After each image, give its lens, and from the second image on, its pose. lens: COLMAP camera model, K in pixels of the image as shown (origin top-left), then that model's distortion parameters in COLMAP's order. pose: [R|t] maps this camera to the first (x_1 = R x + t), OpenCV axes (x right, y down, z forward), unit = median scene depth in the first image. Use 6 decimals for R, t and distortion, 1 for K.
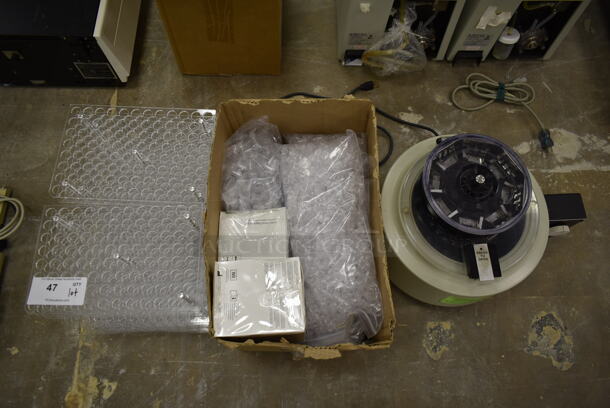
lens RADIAL K [[461.9, 0, 306.9], [0, 461.9, 205.0], [0, 0, 1]] dist [-0.021900, 0.006223]
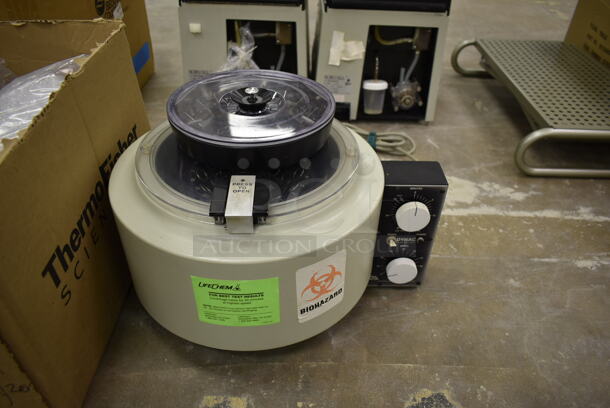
lens RADIAL K [[461.9, 0, 306.9], [0, 461.9, 205.0], [0, 0, 1]] dist [-0.021900, 0.006223]
pose [[0.999341, 0.029953, -0.020503, 0.391806], [-0.036274, 0.844847, -0.533777, 0.353641], [0.001333, 0.534169, 0.845376, 0.441047]]
